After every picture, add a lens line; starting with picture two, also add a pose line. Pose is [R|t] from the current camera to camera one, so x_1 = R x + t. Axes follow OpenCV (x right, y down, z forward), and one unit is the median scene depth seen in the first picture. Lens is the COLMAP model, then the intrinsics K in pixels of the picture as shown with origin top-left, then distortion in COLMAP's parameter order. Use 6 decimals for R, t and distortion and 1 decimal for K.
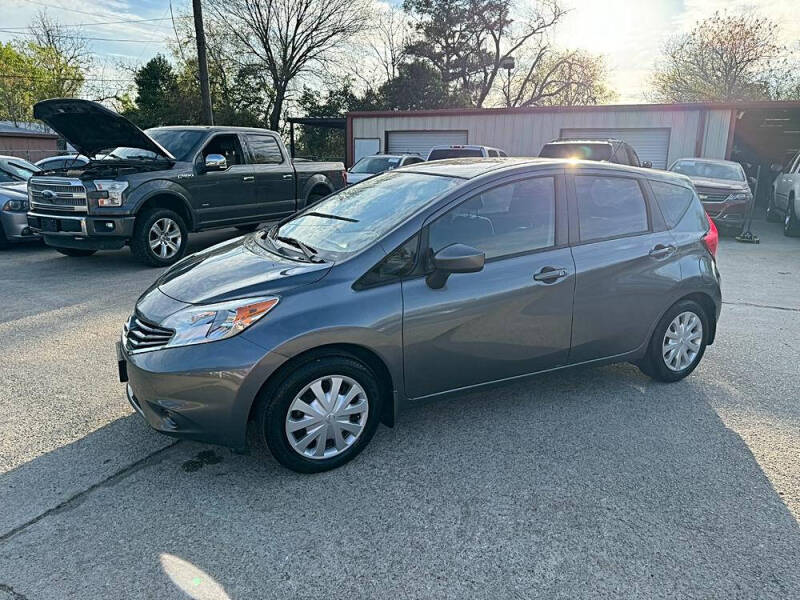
lens RADIAL K [[561.9, 0, 405.3], [0, 561.9, 303.0], [0, 0, 1]] dist [0.037593, -0.046482]
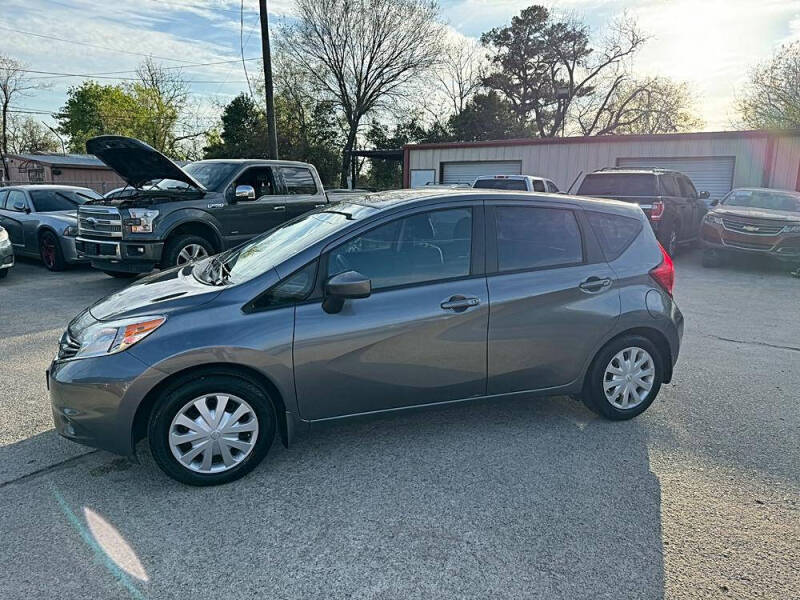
lens RADIAL K [[561.9, 0, 403.5], [0, 561.9, 305.0], [0, 0, 1]] dist [0.037593, -0.046482]
pose [[0.989805, 0.027114, -0.139825, 0.123580], [-0.033686, 0.998425, -0.044855, 0.000111], [0.138388, 0.049108, 0.989160, -0.001378]]
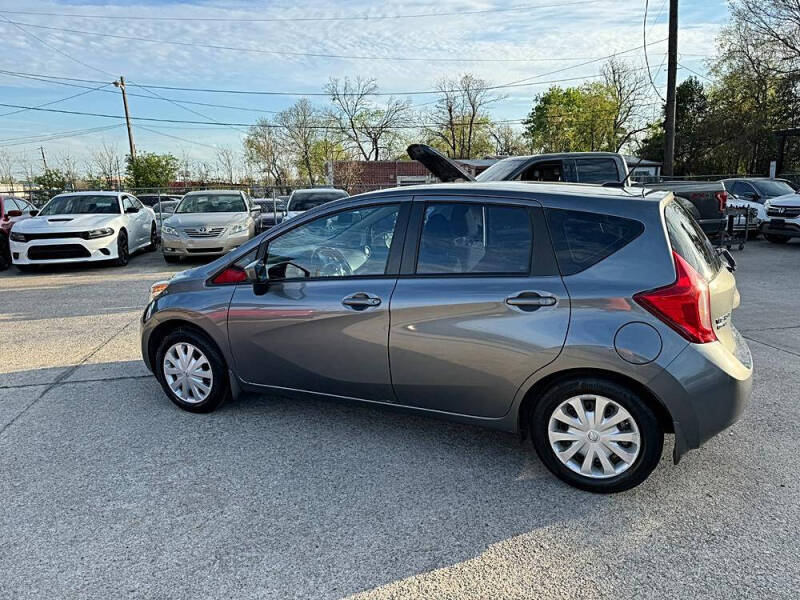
lens RADIAL K [[561.9, 0, 402.0], [0, 561.9, 303.5], [0, 0, 1]] dist [0.037593, -0.046482]
pose [[0.598847, 0.141724, -0.788224, 0.445772], [-0.171189, 0.984122, 0.046887, -0.043823], [0.782353, 0.106857, 0.613600, 0.187318]]
